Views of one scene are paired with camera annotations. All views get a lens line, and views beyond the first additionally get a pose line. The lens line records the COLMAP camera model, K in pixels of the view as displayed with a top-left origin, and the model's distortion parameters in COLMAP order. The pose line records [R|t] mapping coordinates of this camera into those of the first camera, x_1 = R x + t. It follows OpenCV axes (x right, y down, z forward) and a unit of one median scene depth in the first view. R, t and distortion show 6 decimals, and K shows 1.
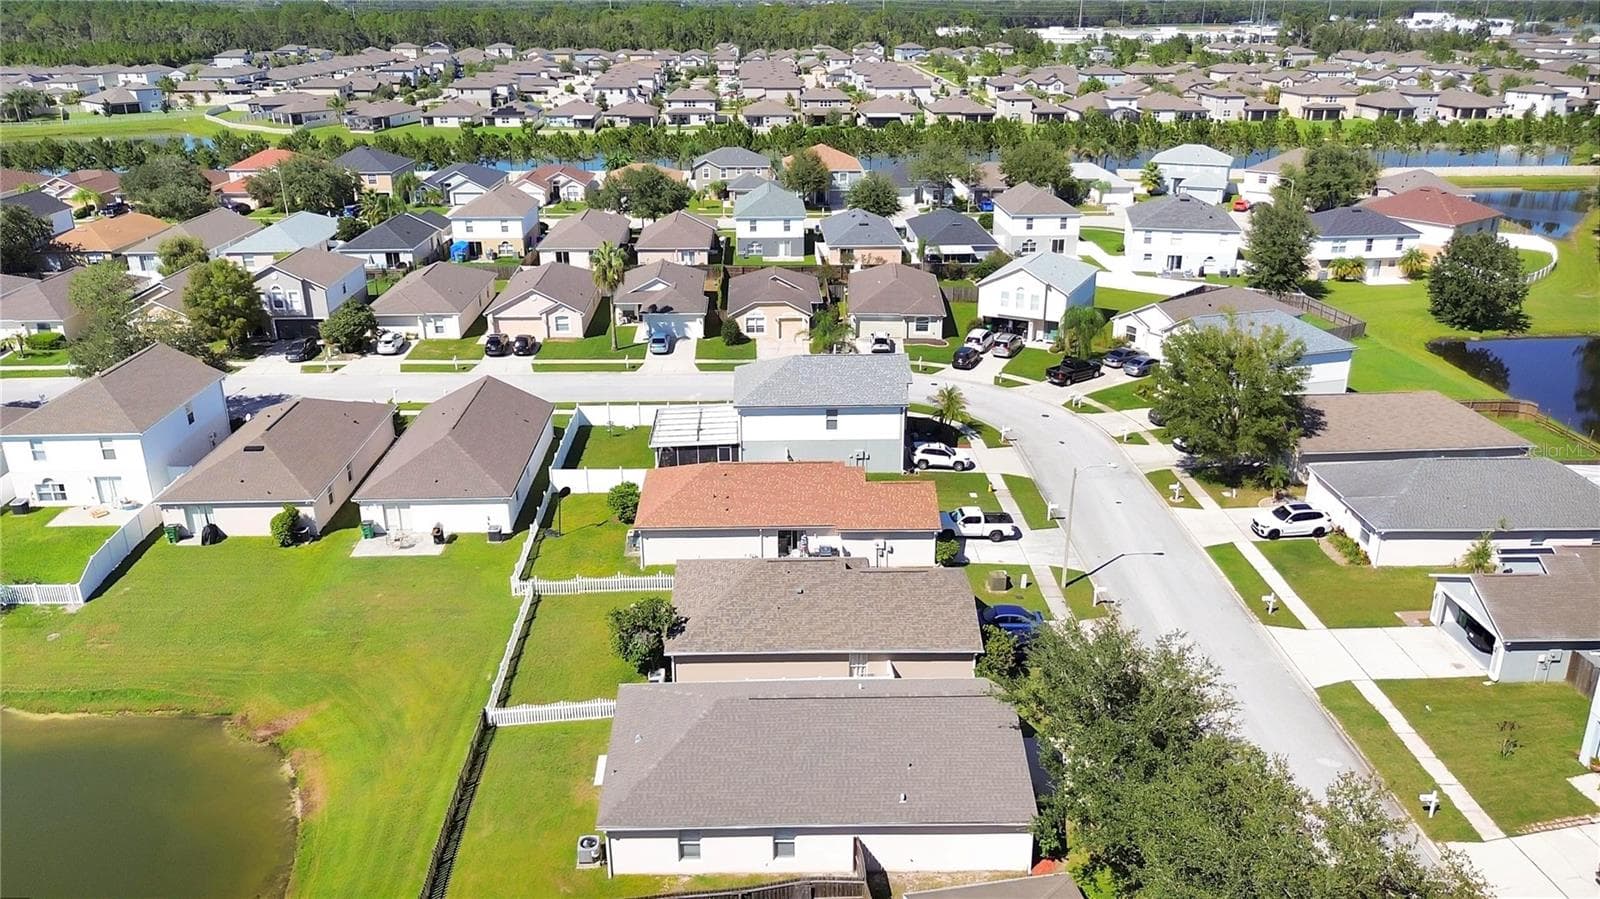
lens RADIAL K [[1123.1, 0, 800.0], [0, 1123.1, 449.5], [0, 0, 1]] dist [0.003426, 0.000793]
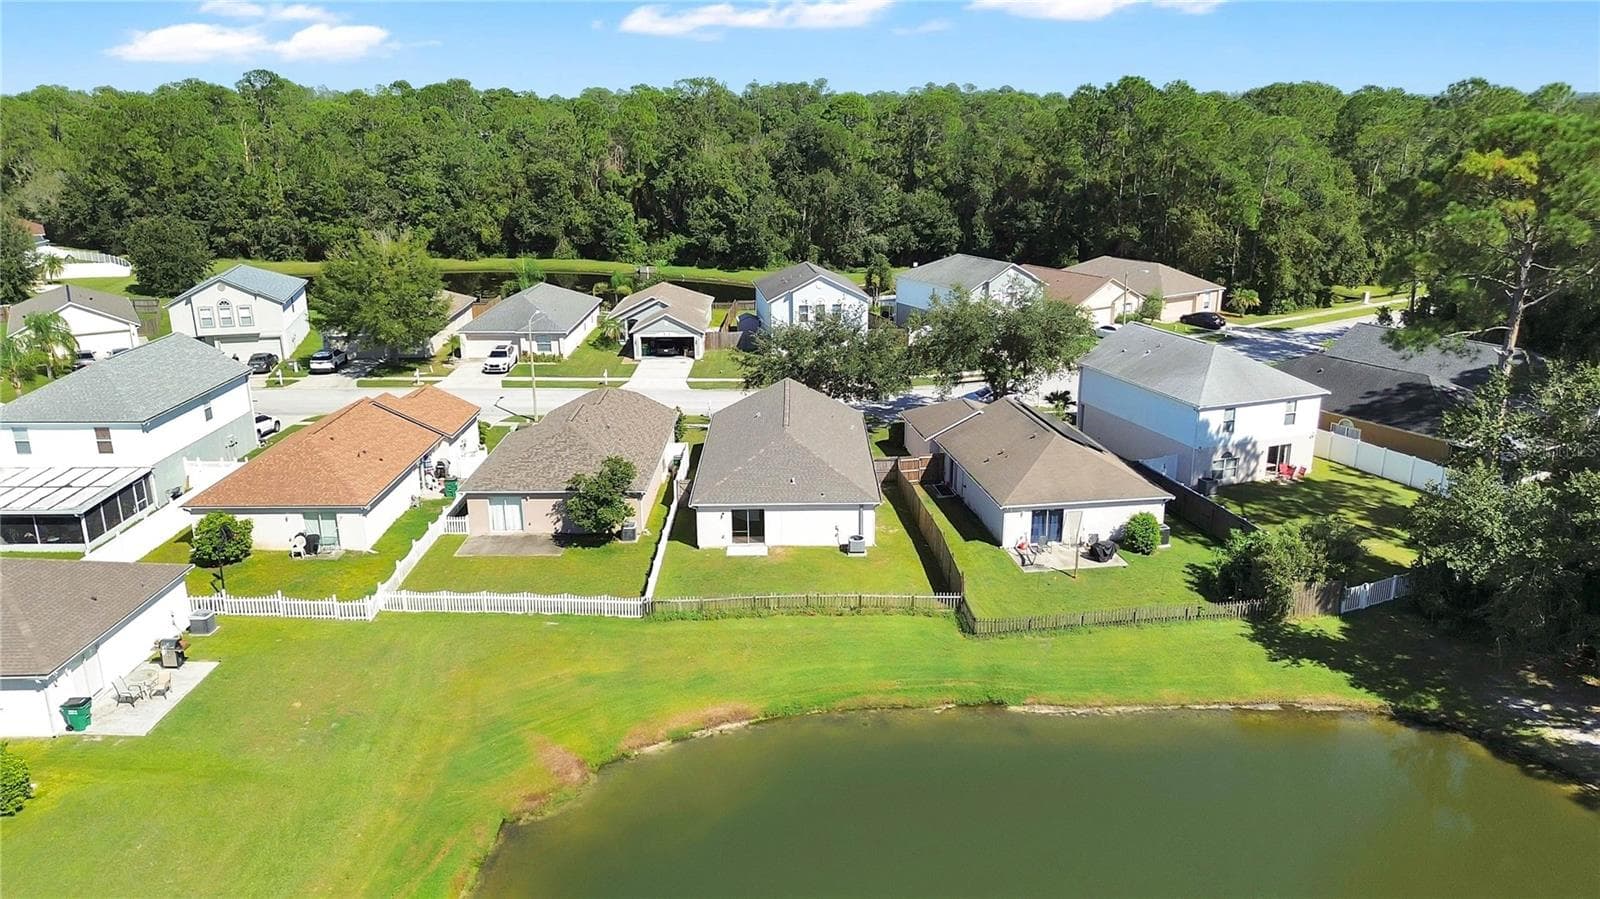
lens RADIAL K [[1123.1, 0, 800.0], [0, 1123.1, 449.5], [0, 0, 1]] dist [0.003426, 0.000793]
pose [[0.024778, -0.298317, 0.954145, -0.780651], [0.374508, 0.887703, 0.267818, -0.058807], [-0.926893, 0.350699, 0.133717, 0.483095]]
